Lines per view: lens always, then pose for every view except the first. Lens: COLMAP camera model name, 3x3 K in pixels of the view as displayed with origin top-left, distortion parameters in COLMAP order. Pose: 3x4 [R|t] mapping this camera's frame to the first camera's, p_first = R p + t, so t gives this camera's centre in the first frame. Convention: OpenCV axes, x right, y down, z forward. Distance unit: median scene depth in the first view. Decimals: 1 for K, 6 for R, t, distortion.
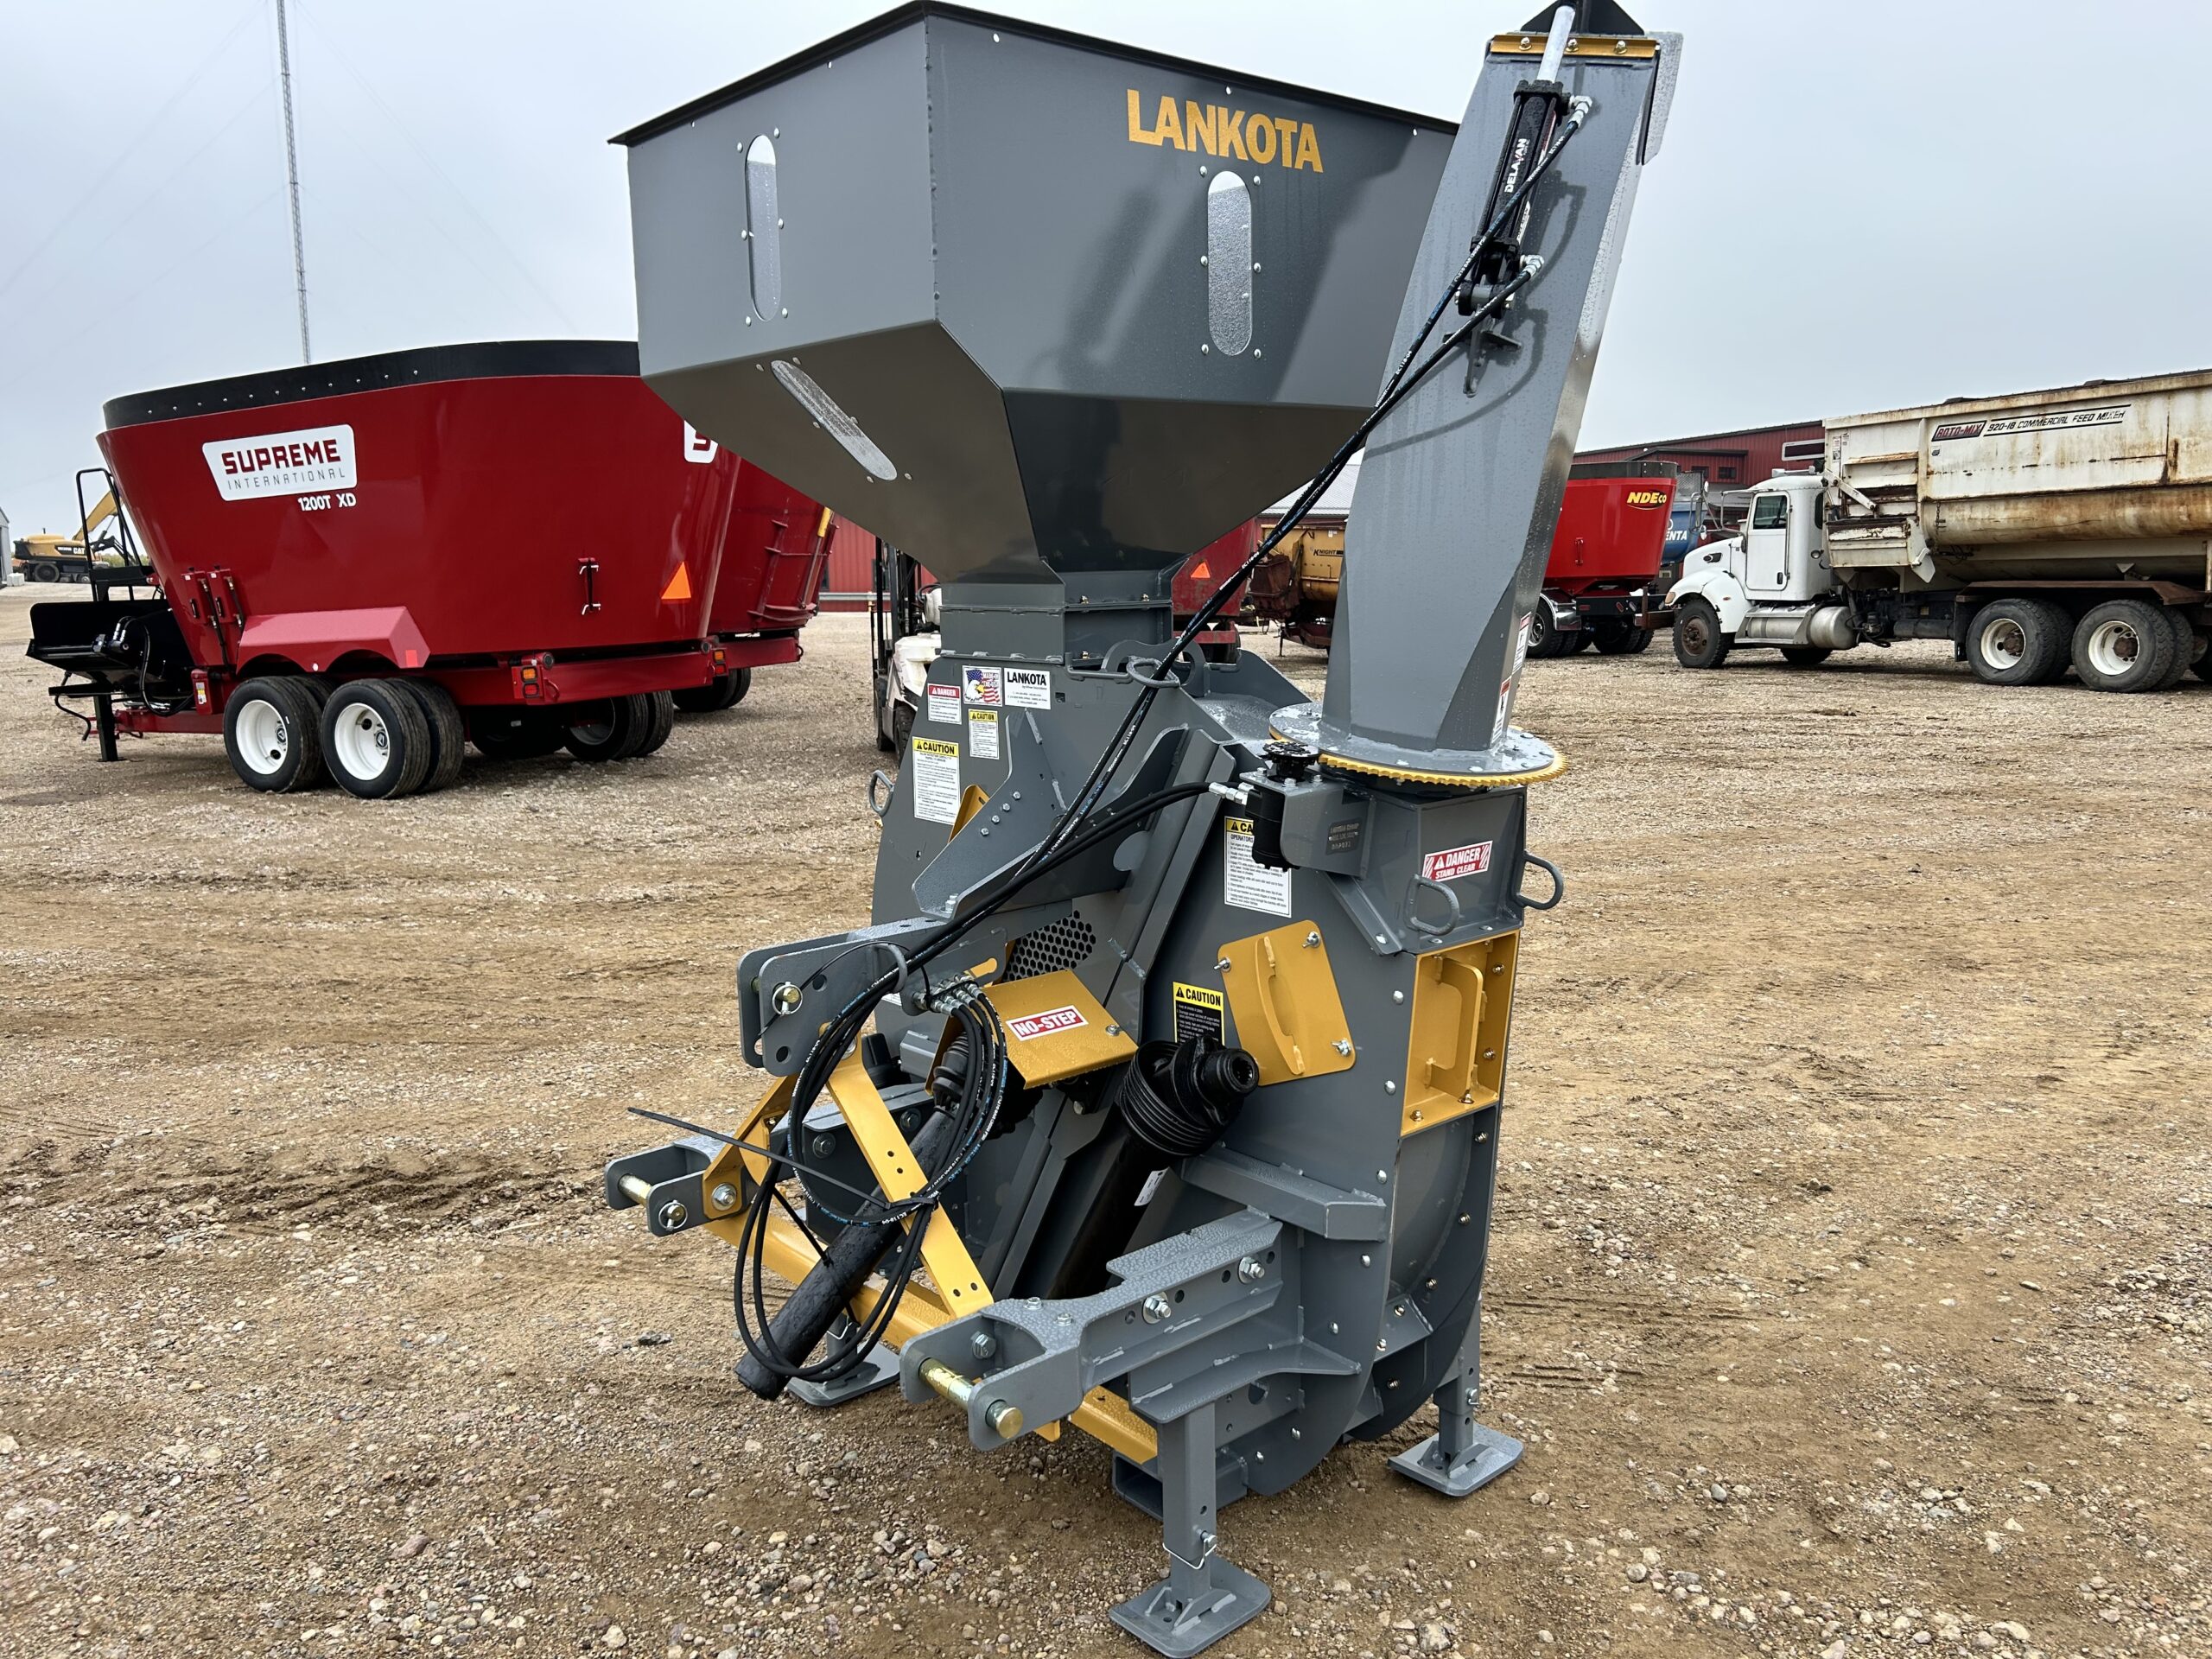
lens RADIAL K [[1645.1, 0, 1089.3], [0, 1645.1, 852.0], [0, 0, 1]] dist [0.075788, -0.106334]
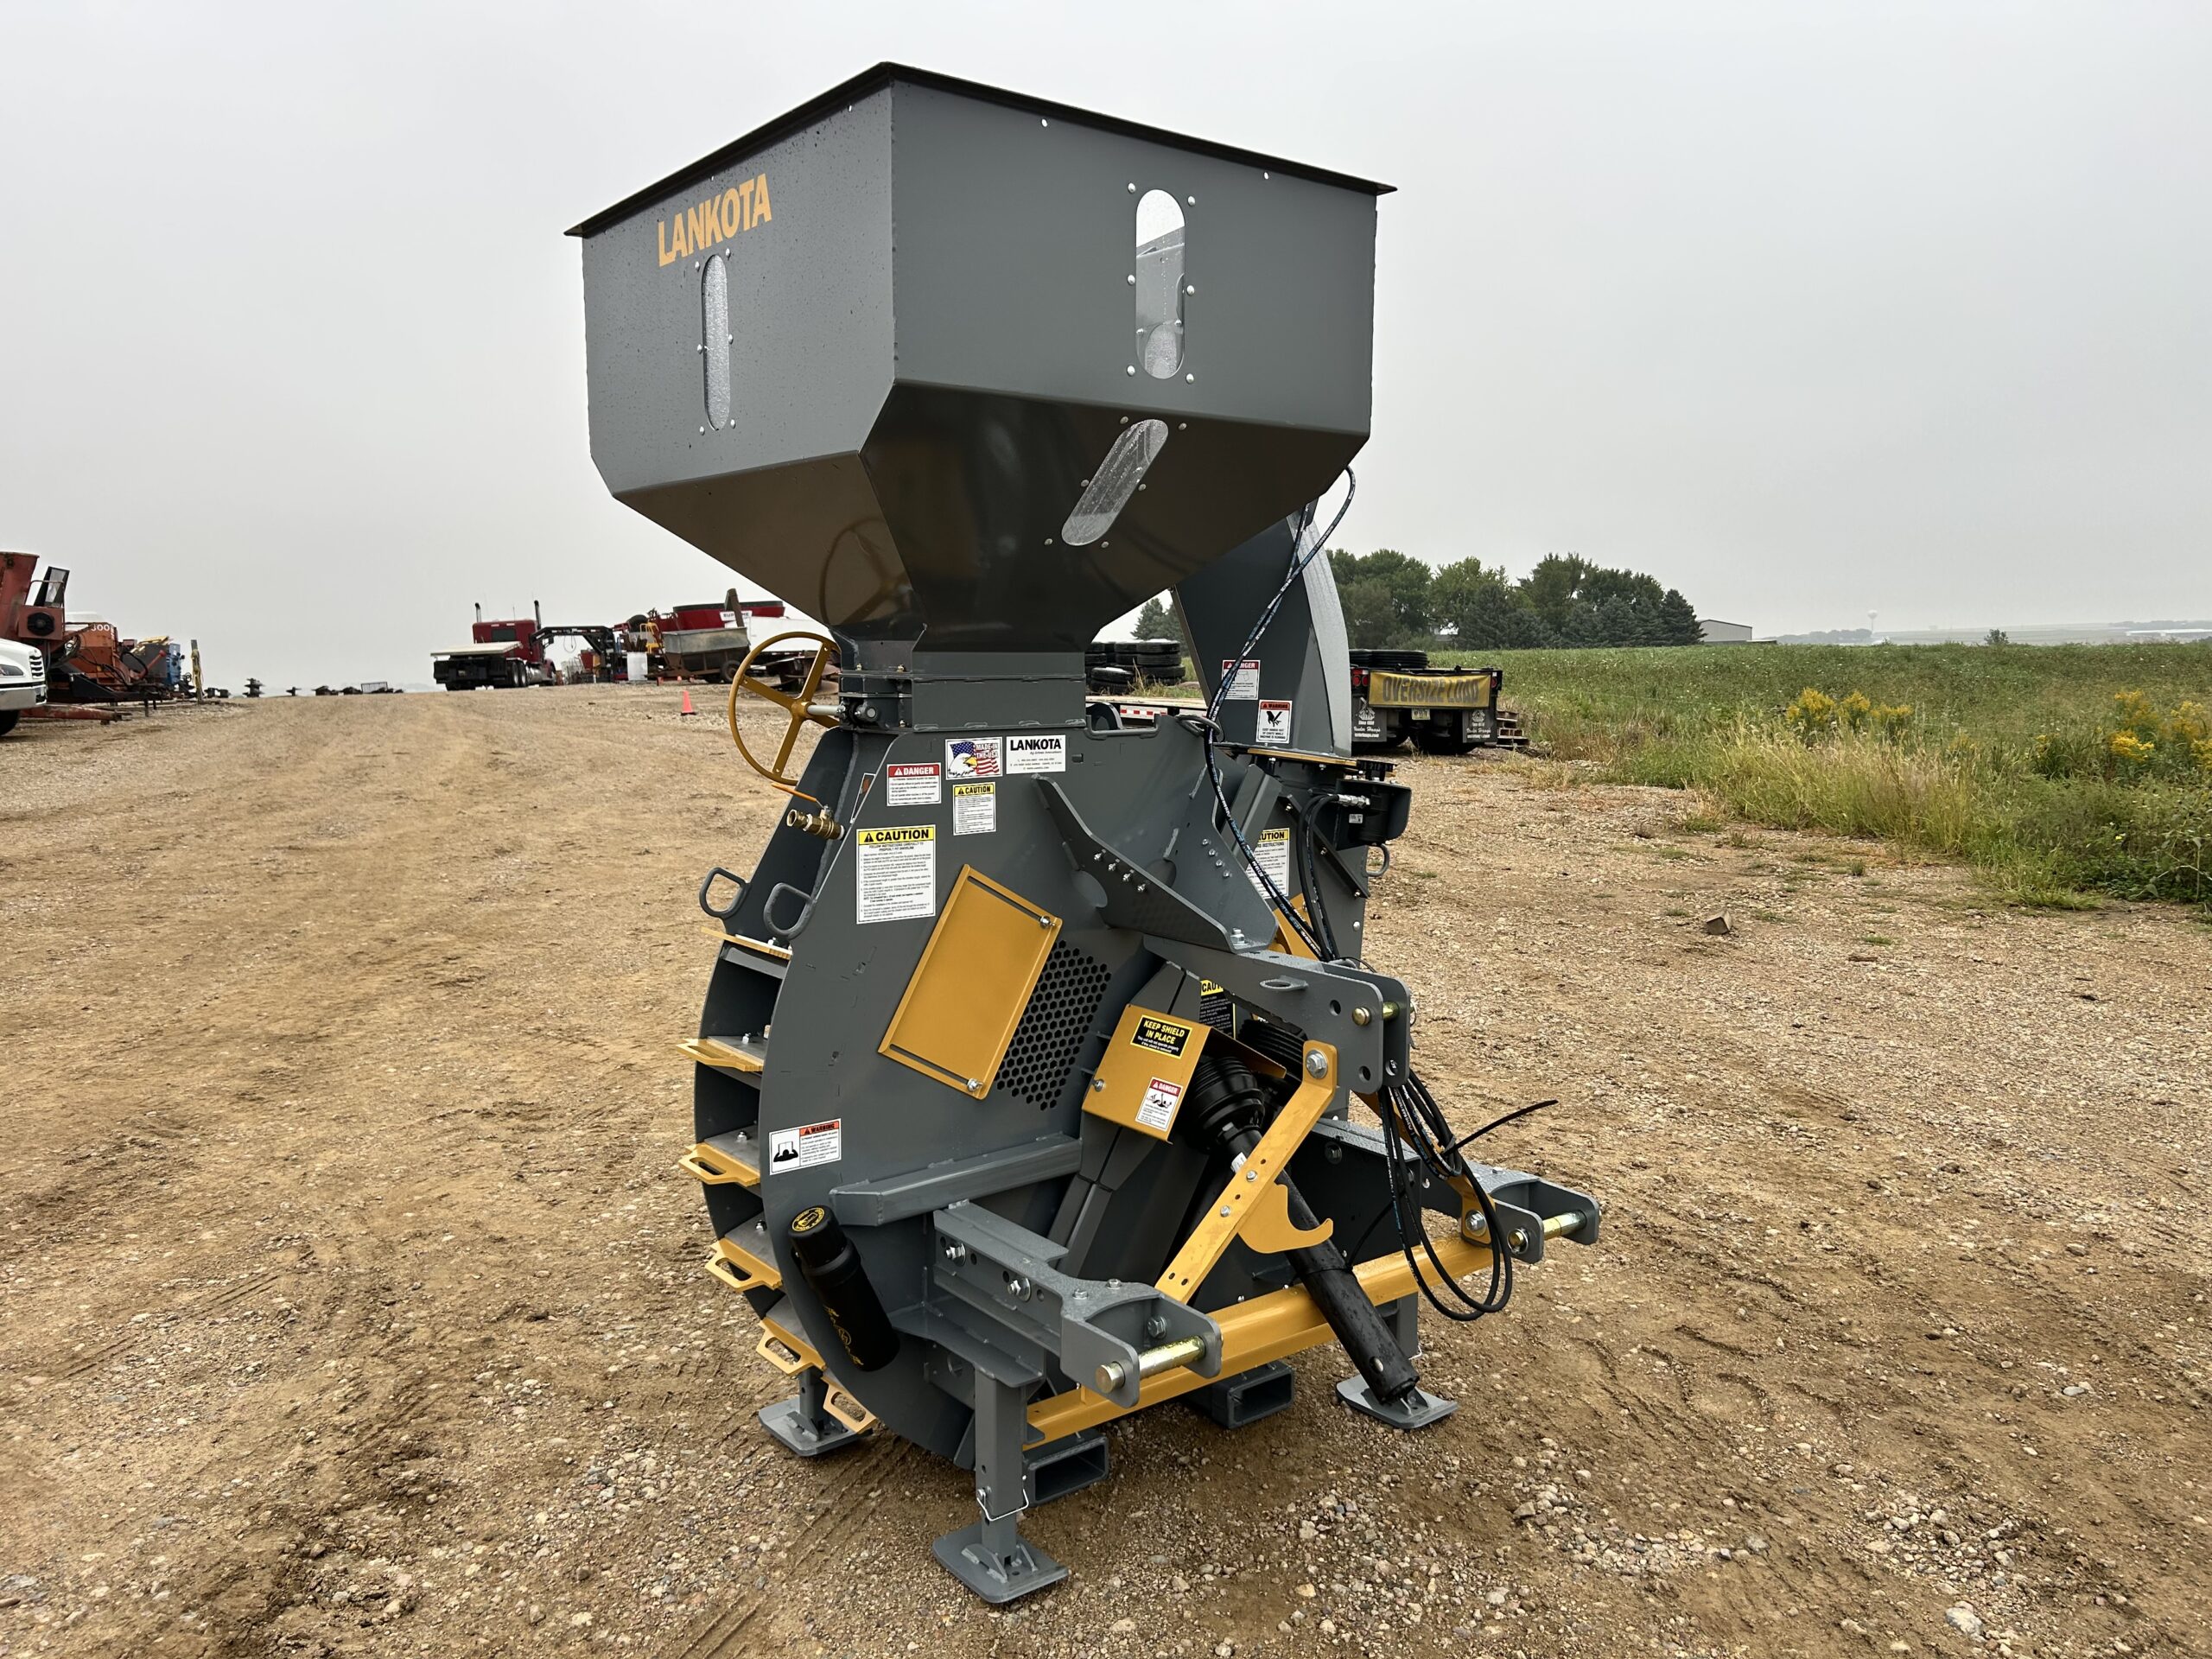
lens RADIAL K [[1670.5, 0, 1110.5], [0, 1670.5, 847.1], [0, 0, 1]] dist [0.052505, -0.045978]
pose [[0.033984, -0.102070, 0.994197, -1.011323], [0.174905, 0.980027, 0.094637, -0.125767], [-0.983999, 0.170674, 0.051158, 0.863789]]
